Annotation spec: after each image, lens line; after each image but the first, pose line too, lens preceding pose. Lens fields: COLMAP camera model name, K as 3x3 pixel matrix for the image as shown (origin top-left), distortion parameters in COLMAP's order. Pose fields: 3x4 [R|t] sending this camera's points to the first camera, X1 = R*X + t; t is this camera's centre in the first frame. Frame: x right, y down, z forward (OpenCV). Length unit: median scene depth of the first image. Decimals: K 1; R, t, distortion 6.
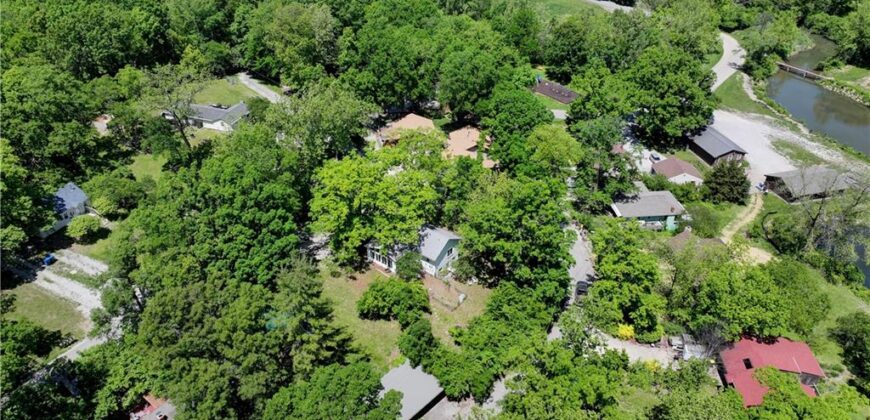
lens RADIAL K [[601.8, 0, 435.3], [0, 601.8, 222.9], [0, 0, 1]] dist [-0.001007, 0.002546]
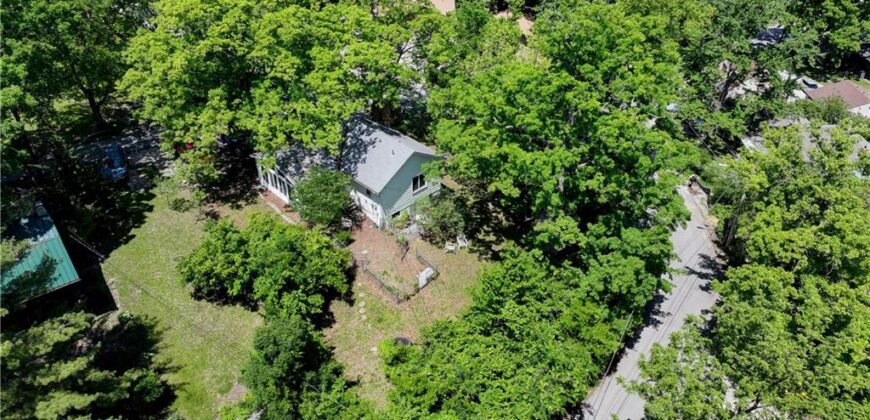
lens RADIAL K [[601.8, 0, 435.3], [0, 601.8, 222.9], [0, 0, 1]] dist [-0.001007, 0.002546]
pose [[0.990464, 0.084676, -0.108682, 0.103176], [-0.080554, 0.995874, 0.041783, 0.066414], [0.111771, -0.032629, 0.993198, 0.563437]]
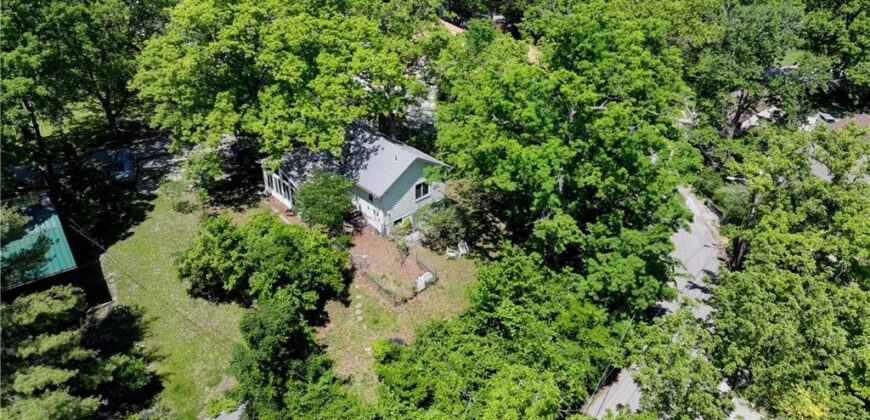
lens RADIAL K [[601.8, 0, 435.3], [0, 601.8, 222.9], [0, 0, 1]] dist [-0.001007, 0.002546]
pose [[0.984074, 0.094934, -0.150285, 0.122535], [-0.101355, 0.994212, -0.035641, 0.100936], [0.146031, 0.050306, 0.988000, 0.569523]]
